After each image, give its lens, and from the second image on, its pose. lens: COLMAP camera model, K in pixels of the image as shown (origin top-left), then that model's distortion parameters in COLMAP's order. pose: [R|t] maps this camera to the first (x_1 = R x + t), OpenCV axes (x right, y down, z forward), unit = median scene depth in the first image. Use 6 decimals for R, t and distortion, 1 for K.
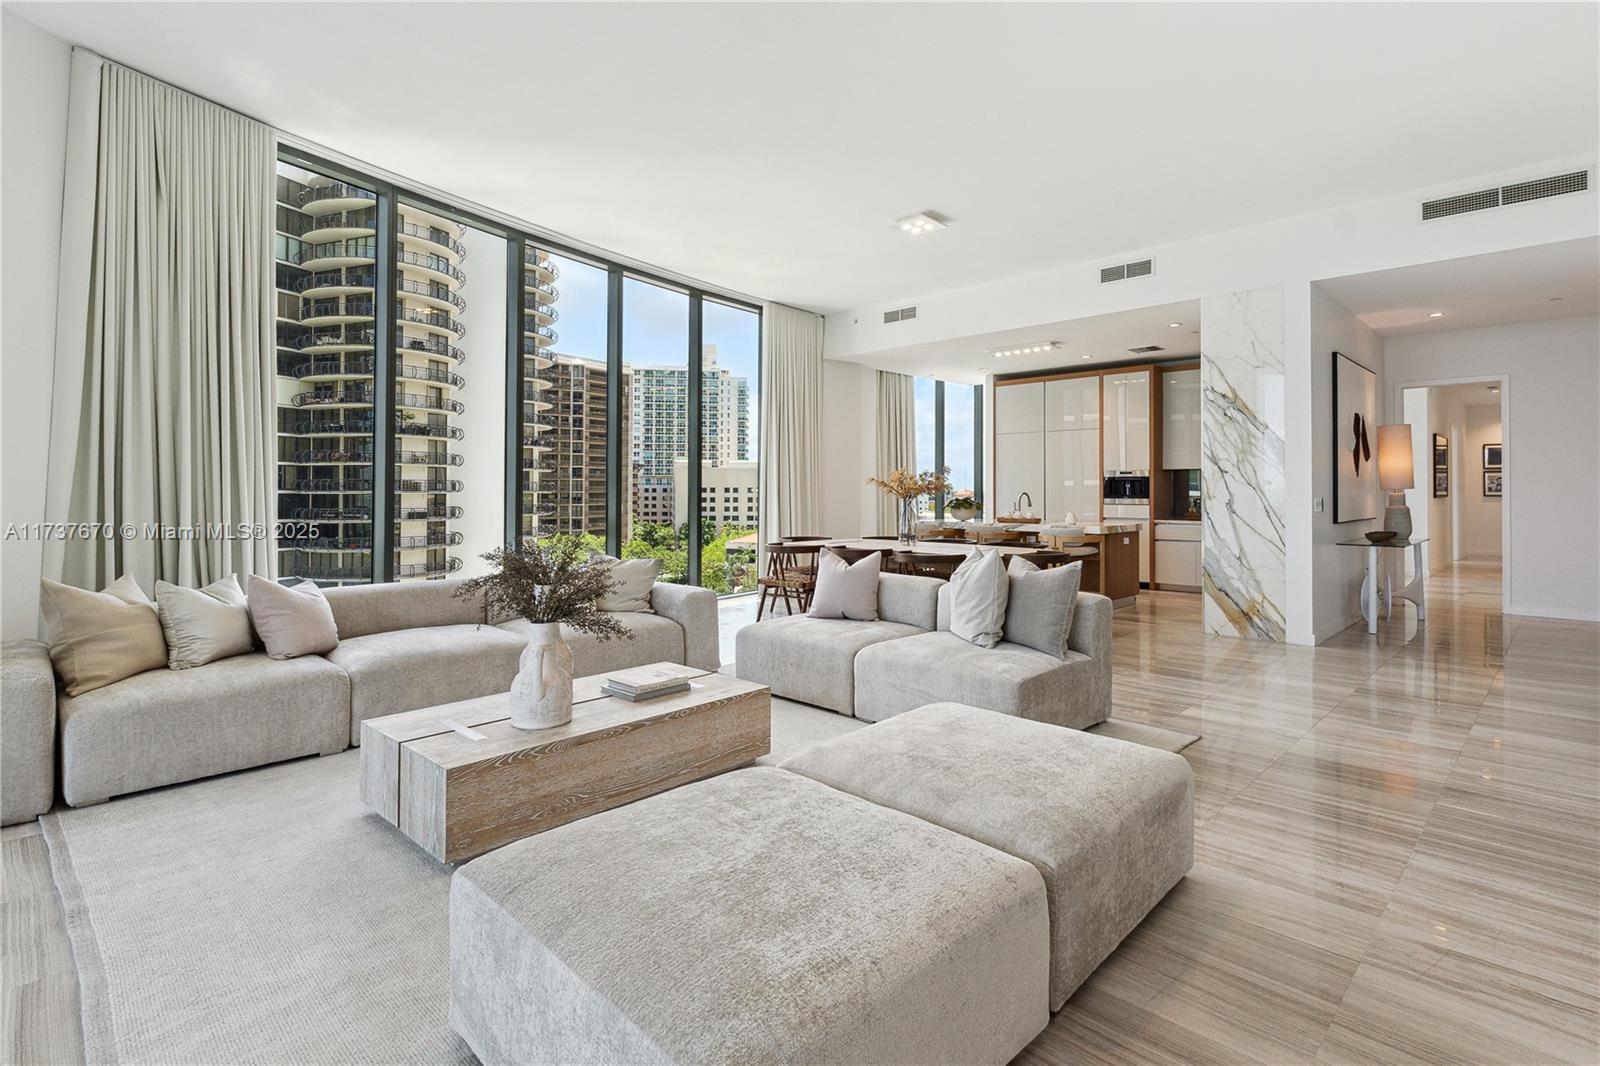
lens RADIAL K [[787.3, 0, 807.2], [0, 787.3, 480.6], [0, 0, 1]] dist [-0.001194, -0.000382]
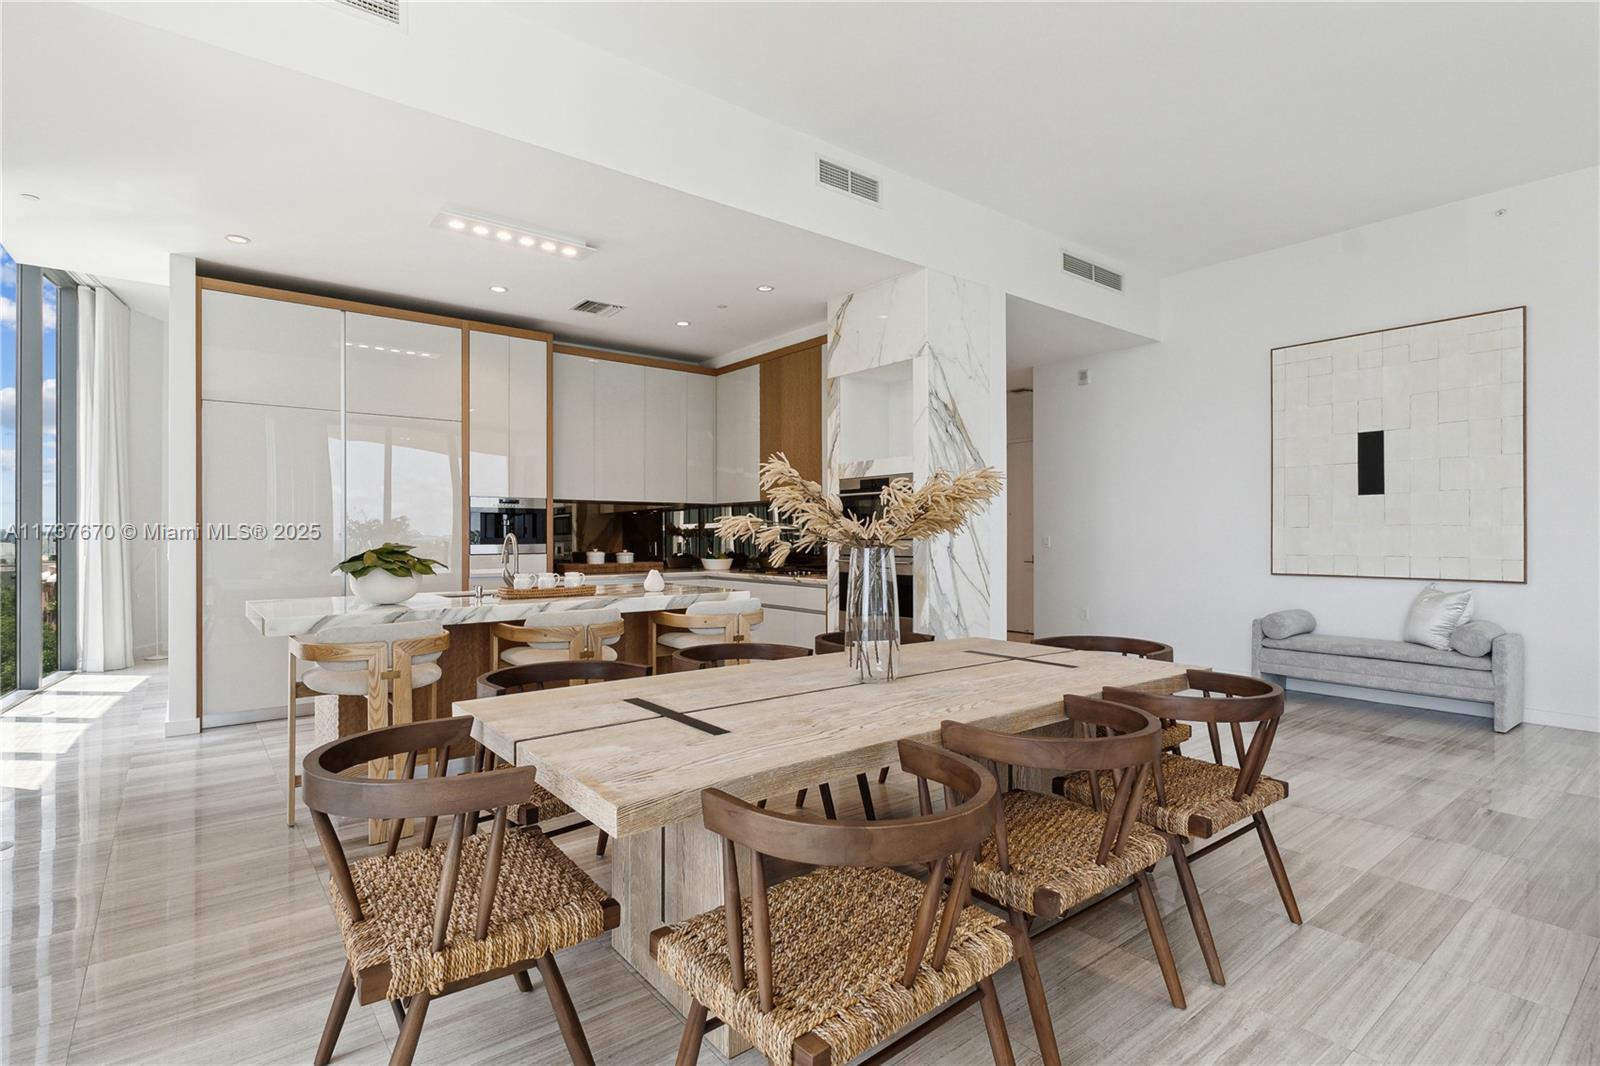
lens RADIAL K [[776.3, 0, 800.0], [0, 776.3, 533.0], [0, 0, 1]] dist [0.001256, 0.000282]
pose [[0.125043, 0.000128, 0.992151, -0.212562], [-0.011646, 0.999931, 0.001339, 0.014498], [-0.992083, -0.011722, 0.125036, 0.949919]]
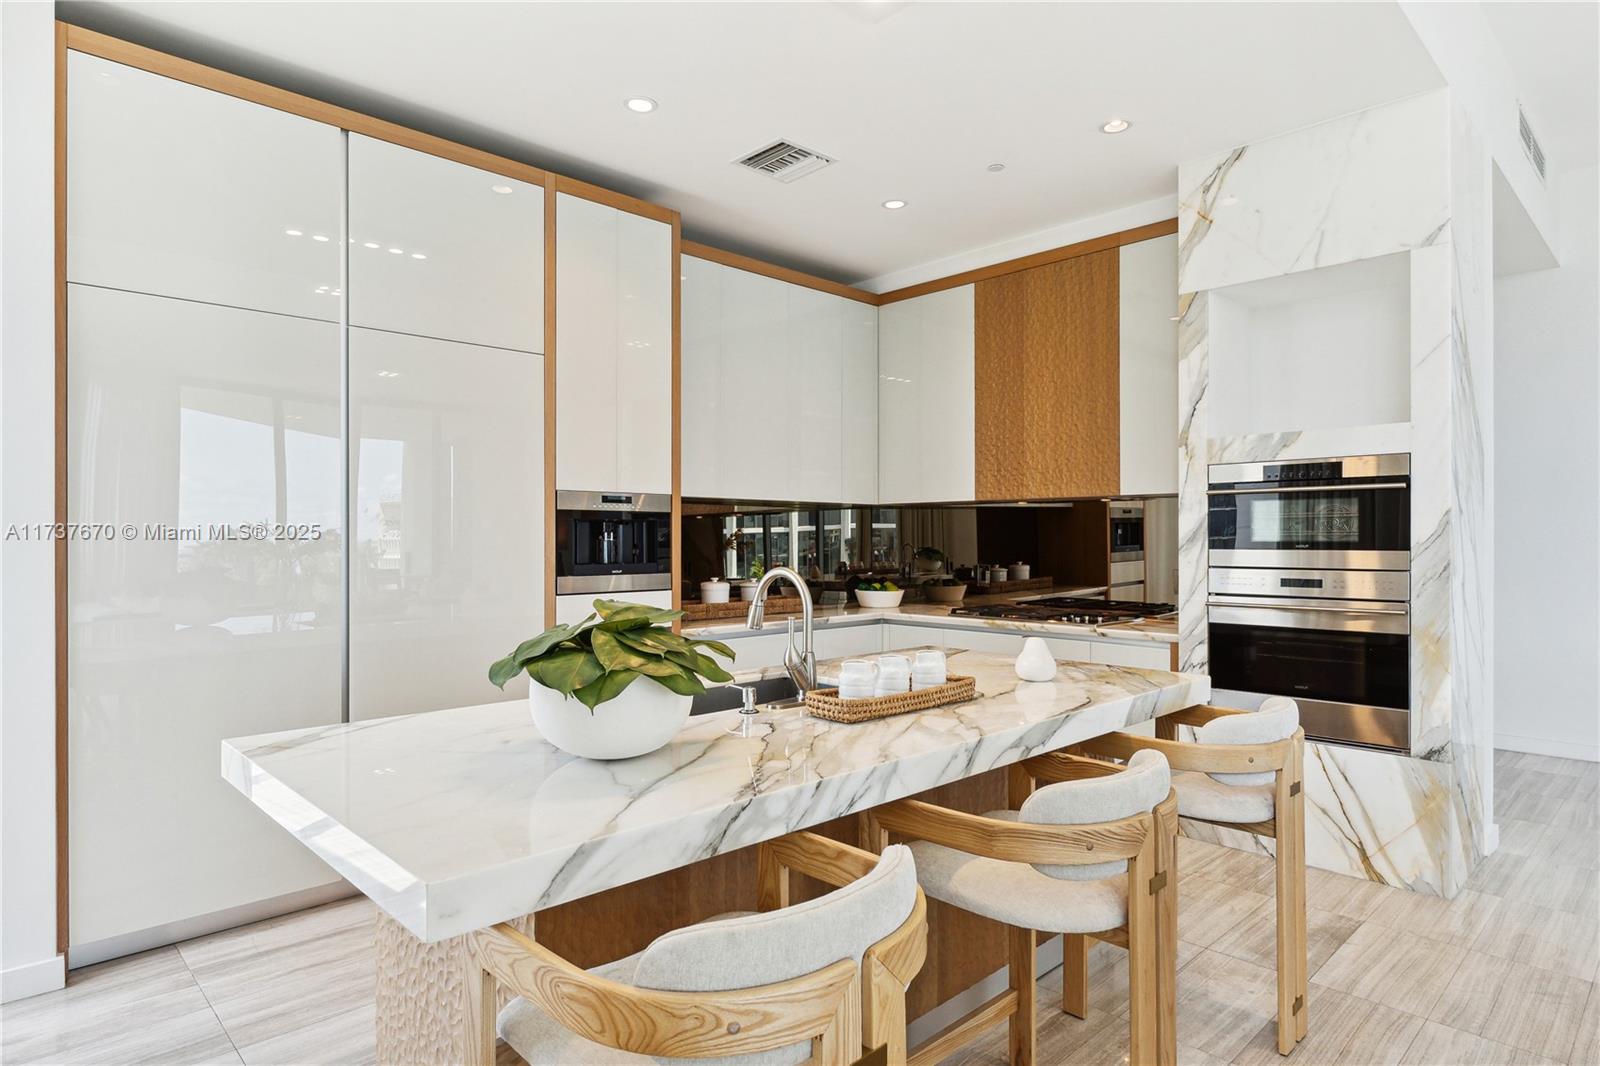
lens RADIAL K [[897.8, 0, 793.8], [0, 897.8, 538.0], [0, 0, 1]] dist [0.002064, -0.000335]
pose [[0.034581, -0.001250, 0.999401, 0.023497], [-0.014099, 0.999899, 0.001739, 0.006624], [-0.999302, -0.014150, 0.034560, 1.227830]]
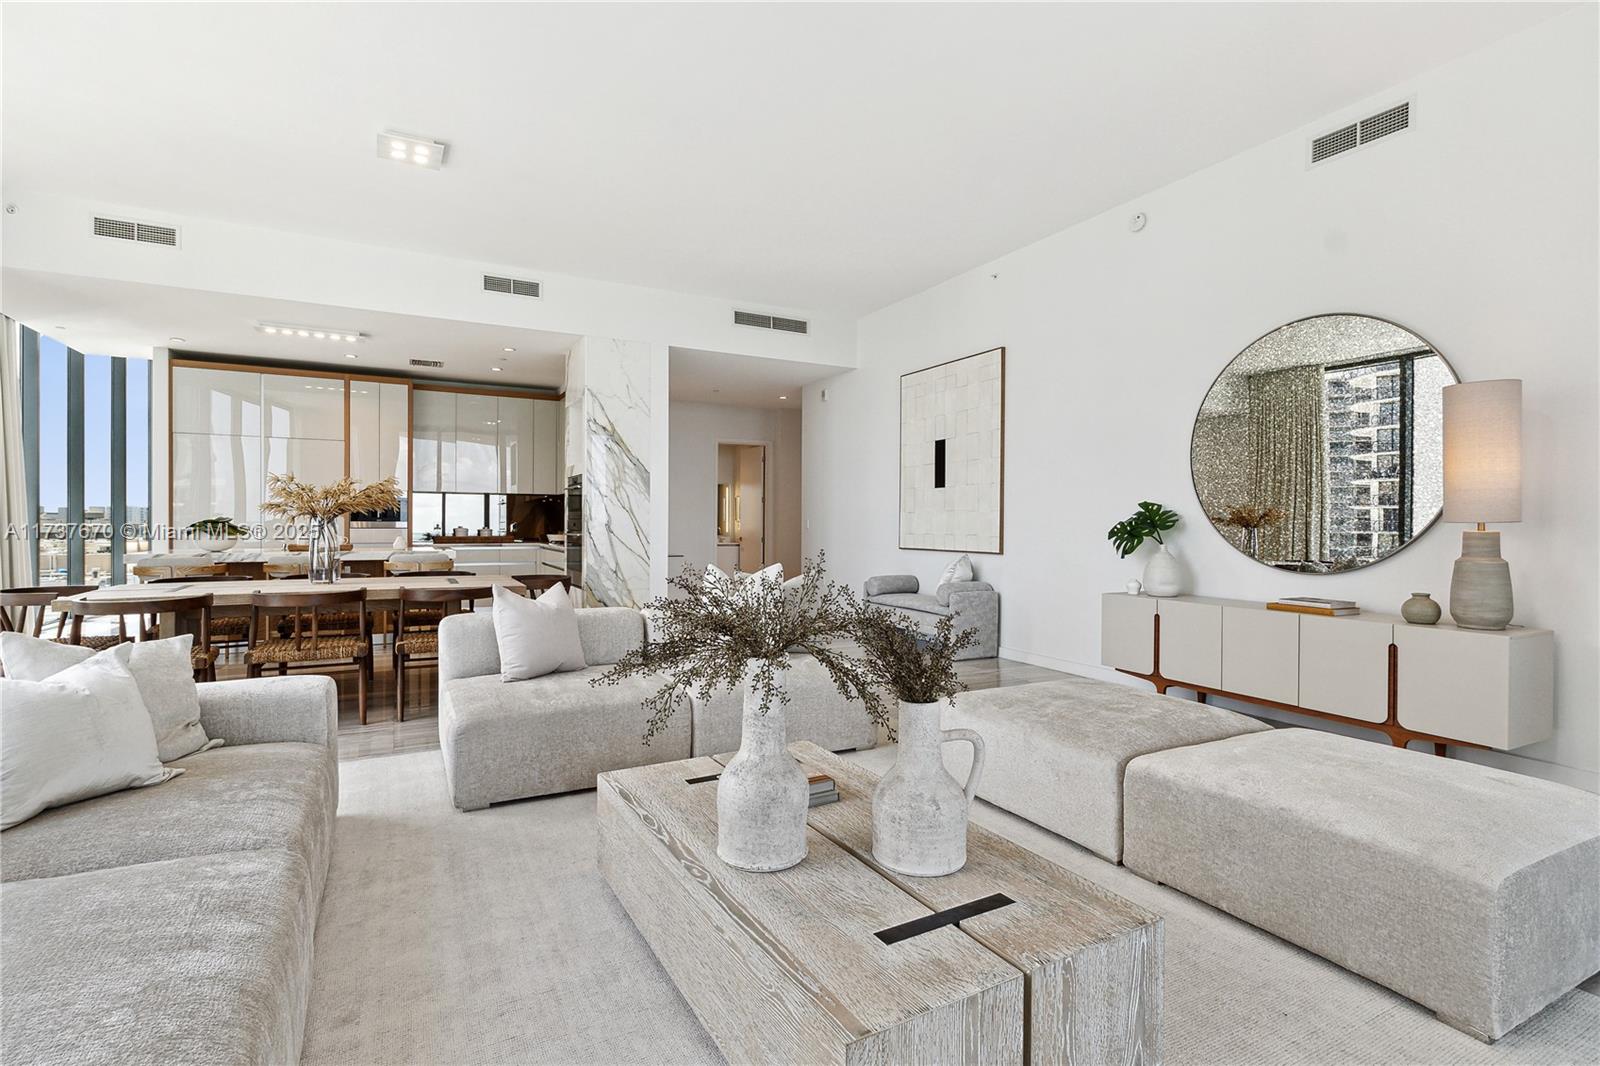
lens RADIAL K [[749.3, 0, 797.3], [0, 749.3, 525.4], [0, 0, 1]] dist [0.000303, -0.000043]
pose [[0.299440, -0.003942, 0.954107, -0.370206], [-0.017467, 0.999801, 0.009612, 0.014204], [-0.953955, -0.019544, 0.299312, 0.377569]]
